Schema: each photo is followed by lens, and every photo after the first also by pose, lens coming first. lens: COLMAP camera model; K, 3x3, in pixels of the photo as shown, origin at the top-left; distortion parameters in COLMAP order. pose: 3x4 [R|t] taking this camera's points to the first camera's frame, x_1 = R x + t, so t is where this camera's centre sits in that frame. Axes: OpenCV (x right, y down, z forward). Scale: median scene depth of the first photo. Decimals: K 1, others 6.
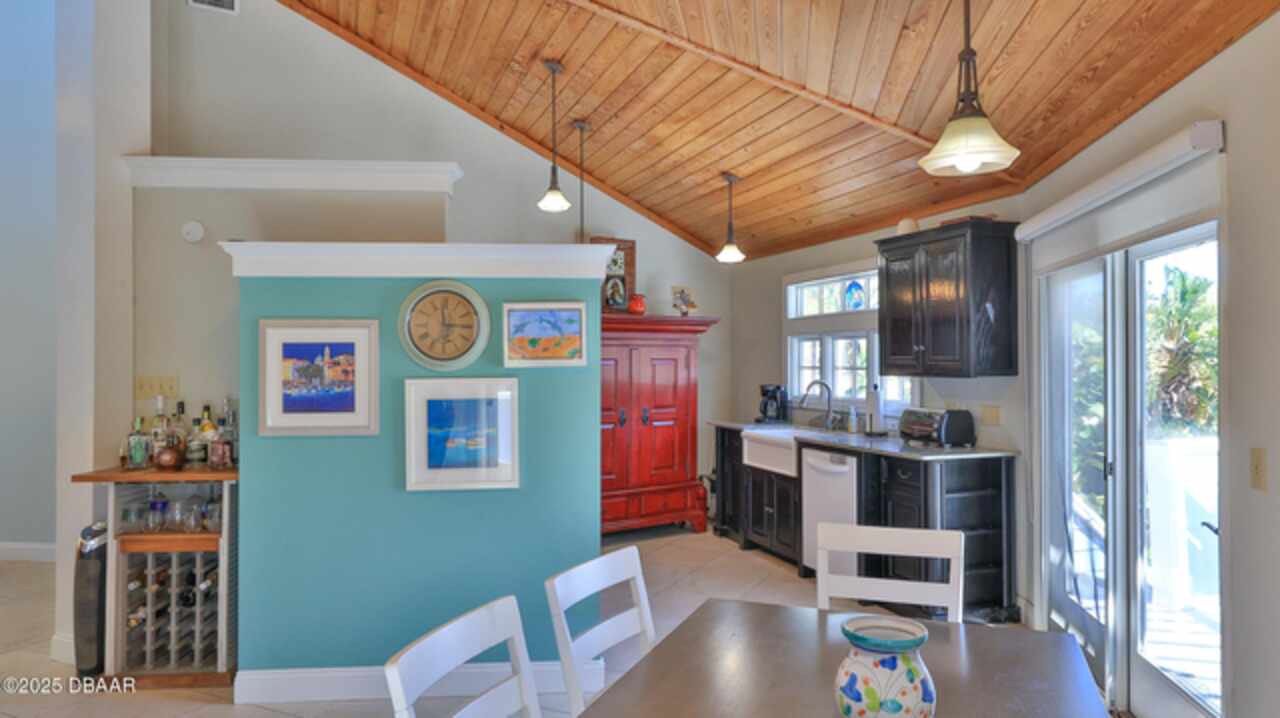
lens RADIAL K [[835.5, 0, 640.0], [0, 835.5, 359.0], [0, 0, 1]] dist [-0.001011, 0.001320]
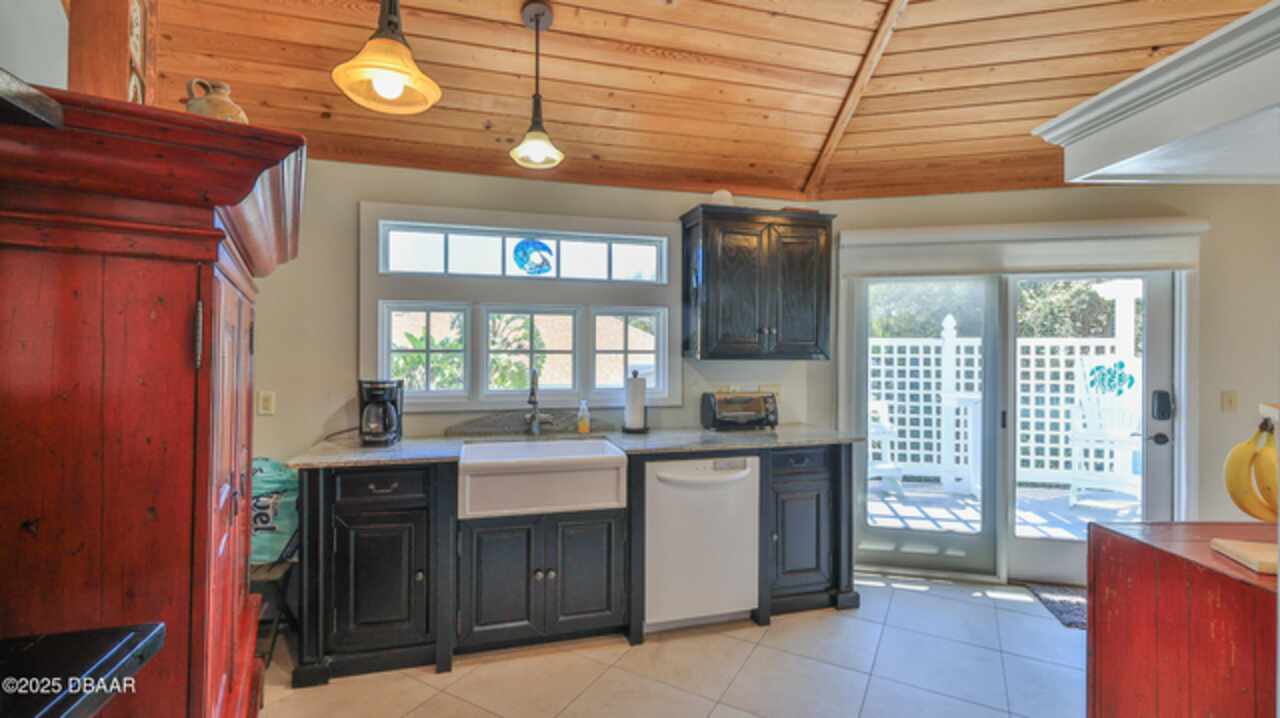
lens RADIAL K [[569.8, 0, 640.0], [0, 569.8, 359.0], [0, 0, 1]] dist [0.001311, 0.000104]
pose [[0.076622, -0.045801, 0.996008, -0.248959], [-0.008590, 0.998877, 0.046594, -0.006514], [-0.997023, -0.012126, 0.076143, 0.807778]]
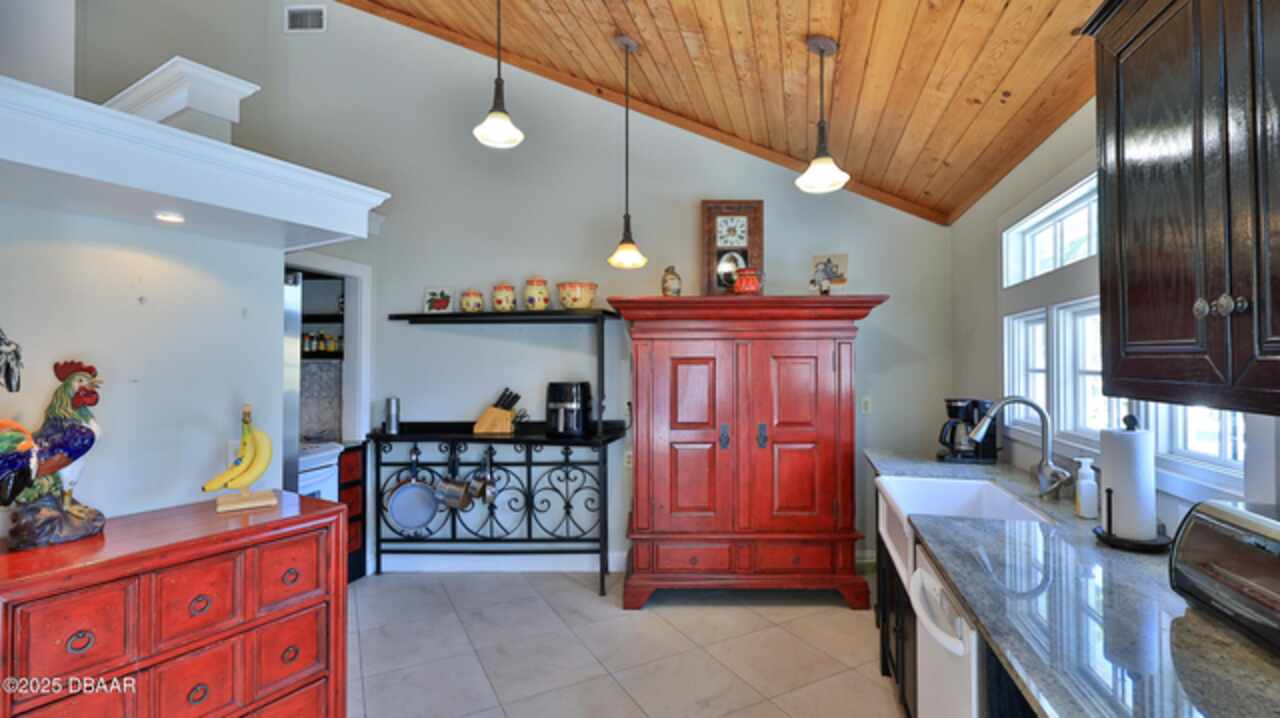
lens RADIAL K [[569.8, 0, 640.0], [0, 569.8, 359.0], [0, 0, 1]] dist [0.001311, 0.000104]
pose [[0.806735, -0.004127, -0.590899, 0.215170], [0.001123, 0.999985, -0.005451, 0.004503], [0.590912, 0.003734, 0.806727, 0.537830]]
